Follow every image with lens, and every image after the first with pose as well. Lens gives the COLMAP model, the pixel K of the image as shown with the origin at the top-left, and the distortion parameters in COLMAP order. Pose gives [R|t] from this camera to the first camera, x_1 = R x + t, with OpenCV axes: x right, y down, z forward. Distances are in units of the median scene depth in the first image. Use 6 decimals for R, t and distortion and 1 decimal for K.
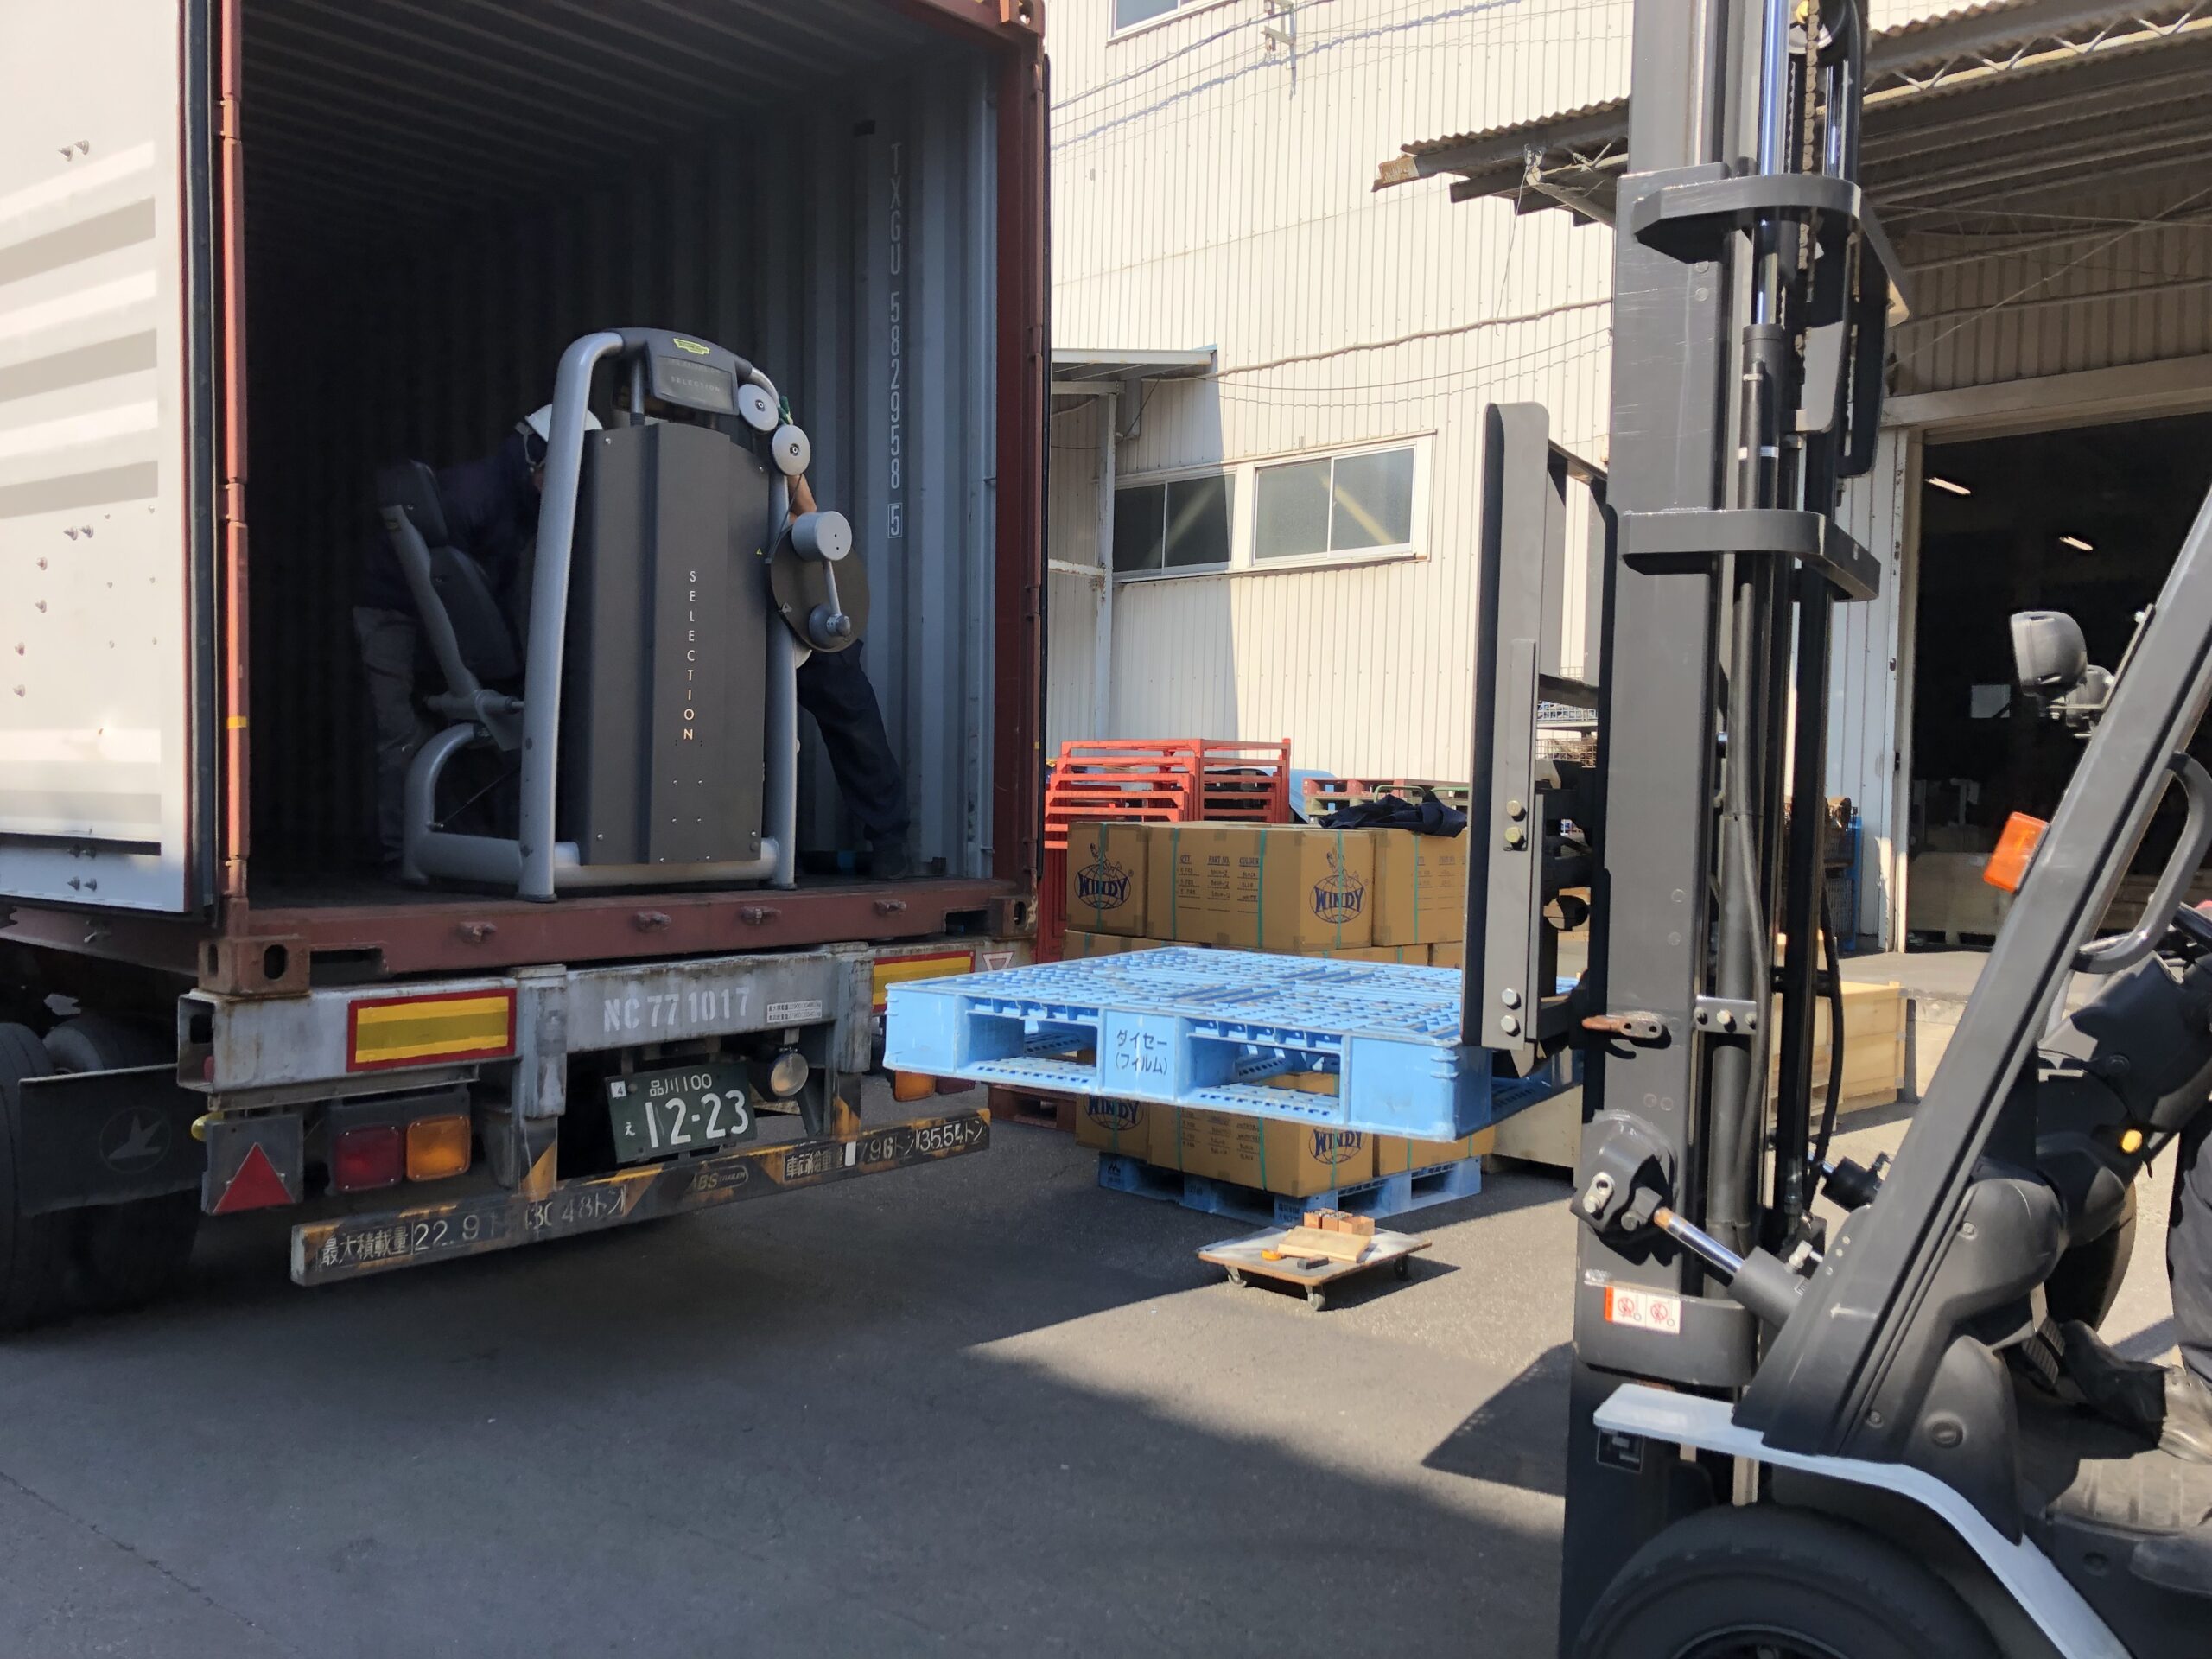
lens RADIAL K [[1822.0, 0, 1125.2], [0, 1822.0, 843.9], [0, 0, 1]] dist [0.034494, -0.038094]
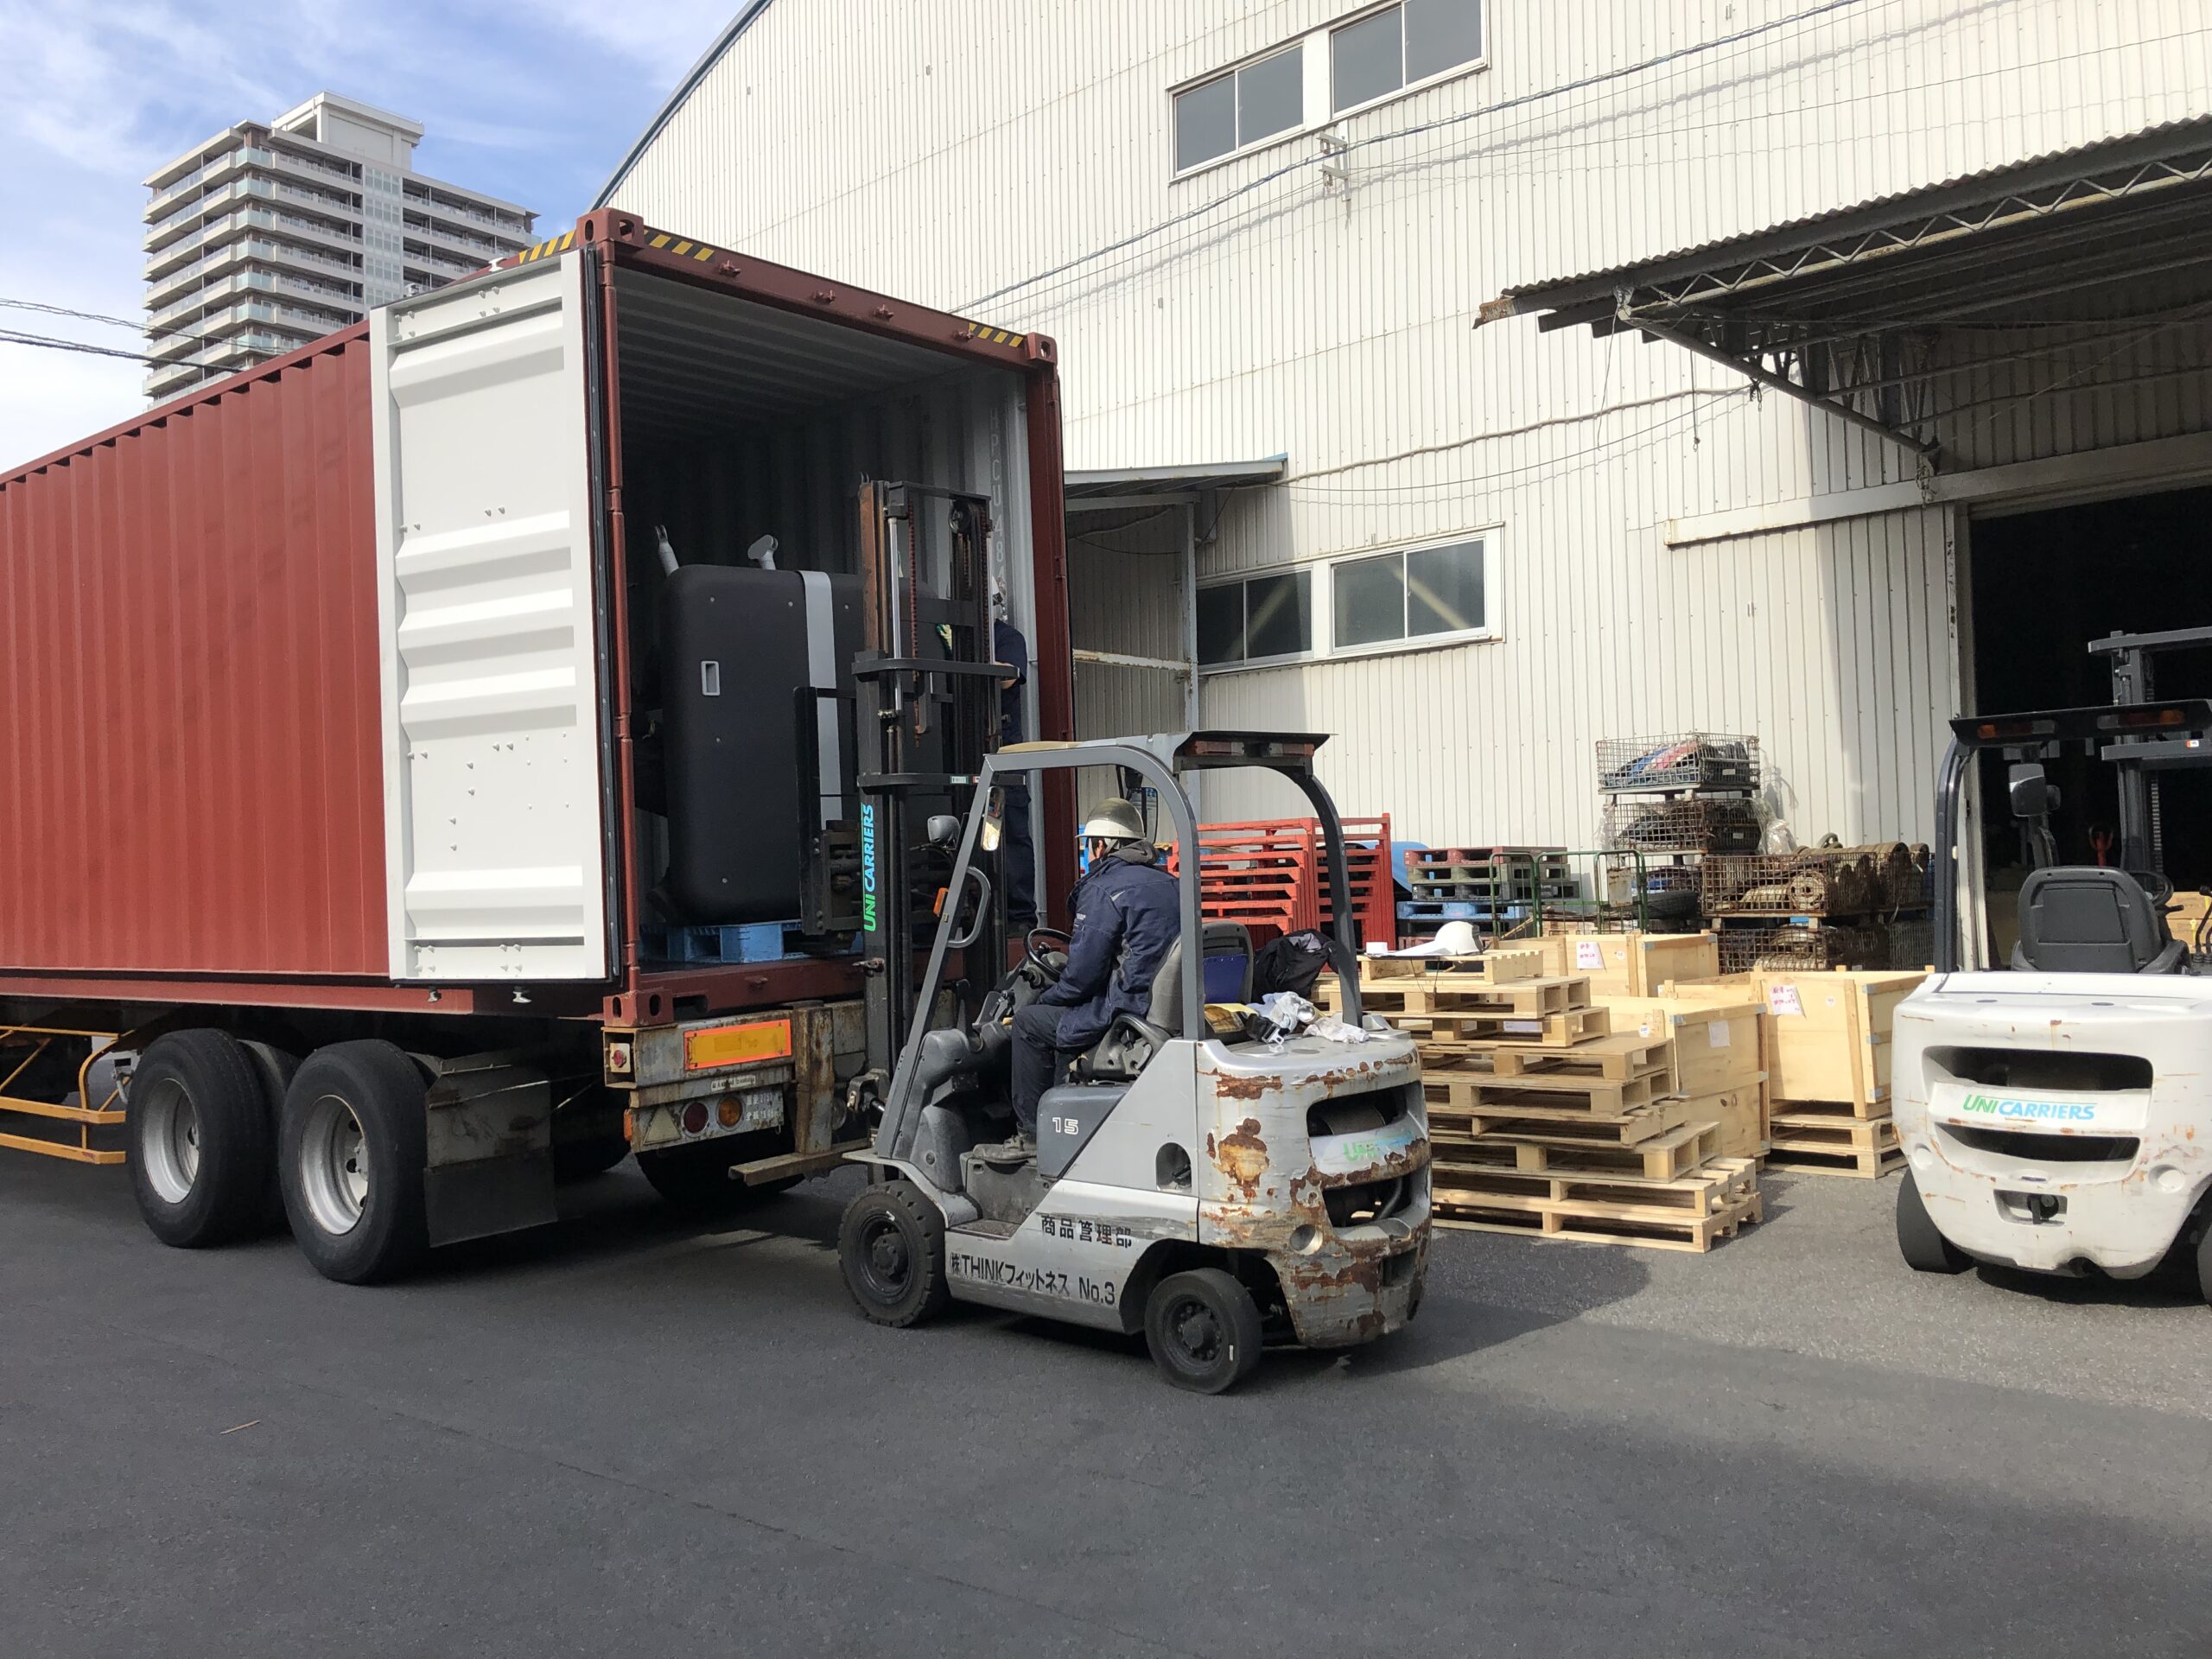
lens RADIAL K [[1822.0, 0, 1098.8], [0, 1822.0, 822.0], [0, 0, 1]] dist [0.034494, -0.038094]
pose [[0.998670, -0.048816, -0.016596, -0.060204], [0.047820, 0.997294, -0.055845, -0.001041], [0.019277, 0.054977, 0.998302, -0.073967]]
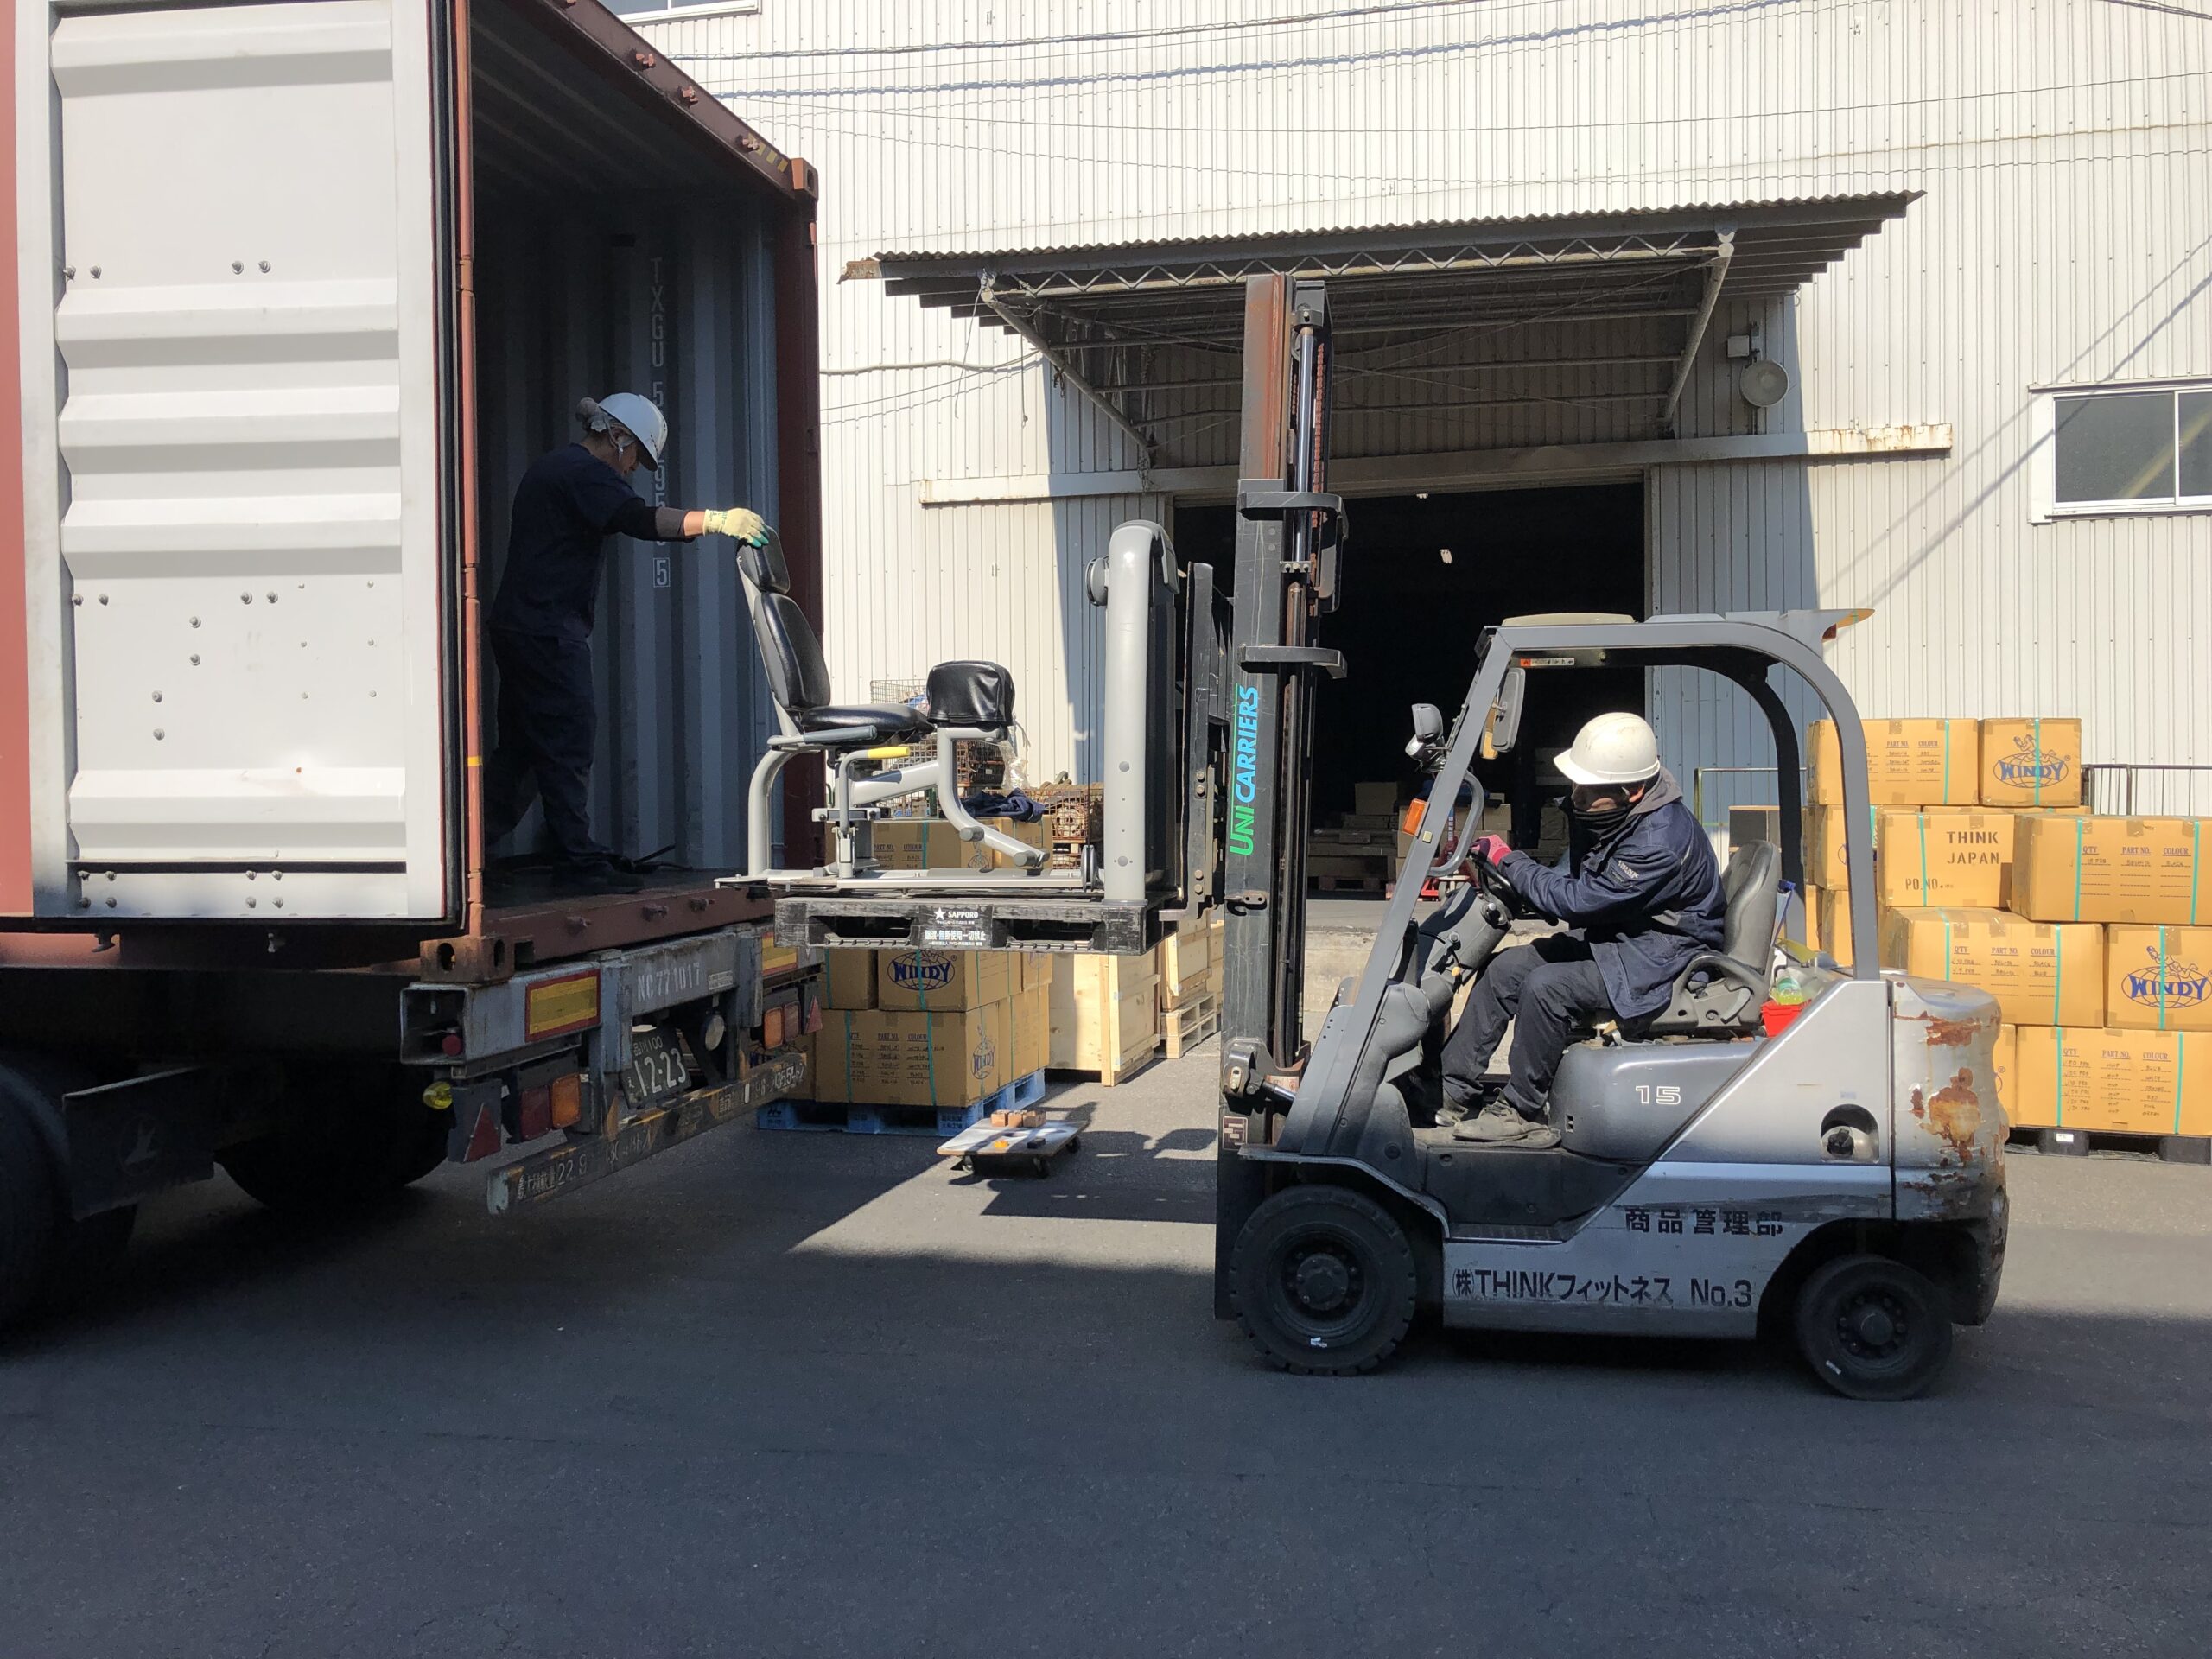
lens RADIAL K [[1822.0, 0, 1116.3], [0, 1822.0, 842.0], [0, 0, 1]] dist [0.034494, -0.038094]
pose [[0.871689, -0.041299, 0.488316, -0.198029], [0.038846, 0.999130, 0.015157, -0.003855], [-0.488517, 0.005757, 0.872535, -0.078901]]
